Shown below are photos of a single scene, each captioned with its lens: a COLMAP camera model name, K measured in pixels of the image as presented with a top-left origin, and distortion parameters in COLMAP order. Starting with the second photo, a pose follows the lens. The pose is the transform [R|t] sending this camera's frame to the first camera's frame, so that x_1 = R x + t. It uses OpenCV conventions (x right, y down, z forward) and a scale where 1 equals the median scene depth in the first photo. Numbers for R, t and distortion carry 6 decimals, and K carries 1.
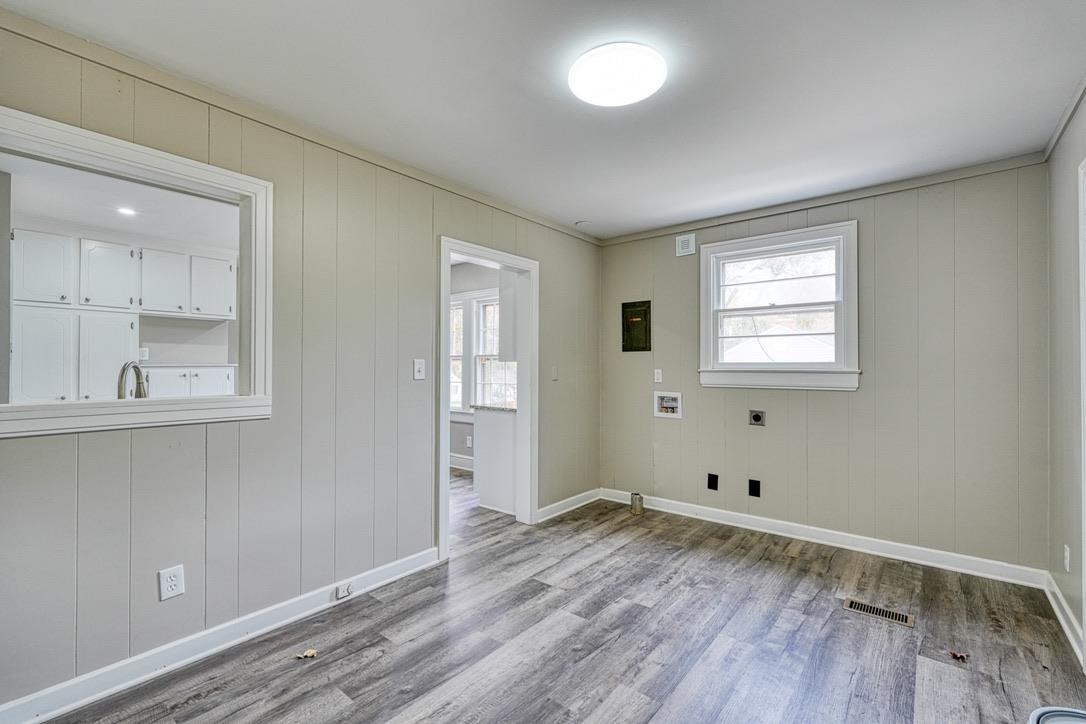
lens RADIAL K [[475.5, 0, 545.0], [0, 475.5, 360.6], [0, 0, 1]] dist [0.001070, 0.001187]
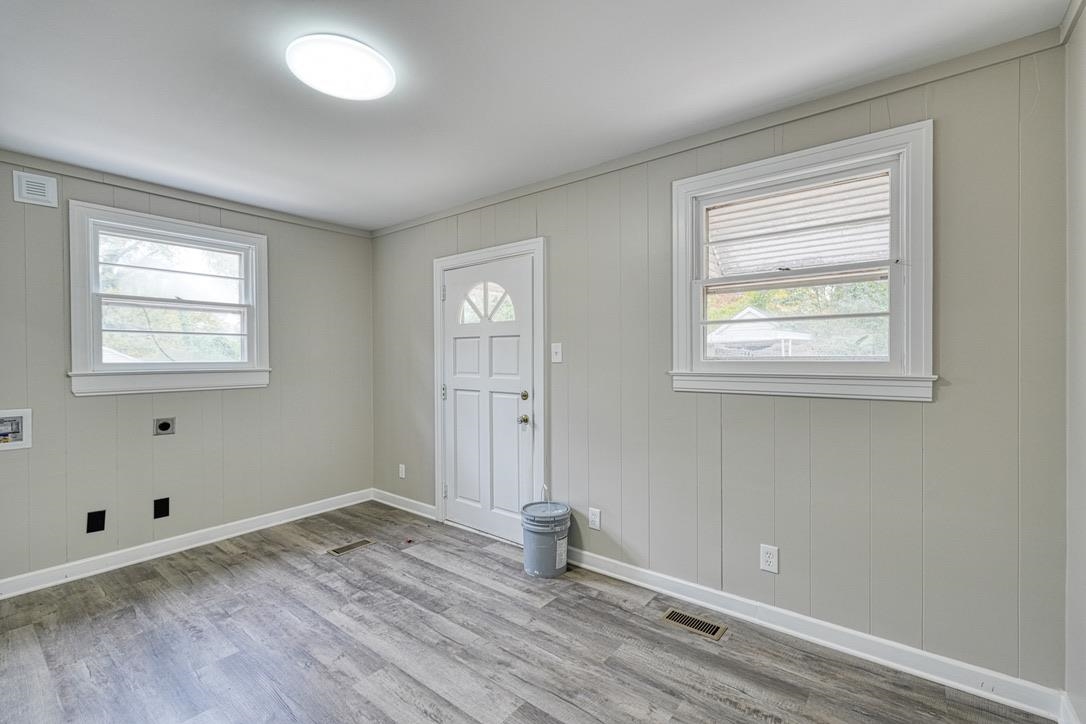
lens RADIAL K [[475.5, 0, 544.8], [0, 475.5, 361.4], [0, 0, 1]] dist [0.001070, 0.001187]
pose [[-0.019445, -0.005346, 0.999797, -0.515895], [-0.000383, 0.999986, 0.005339, -0.003724], [-0.999811, -0.000279, -0.019447, 0.377911]]
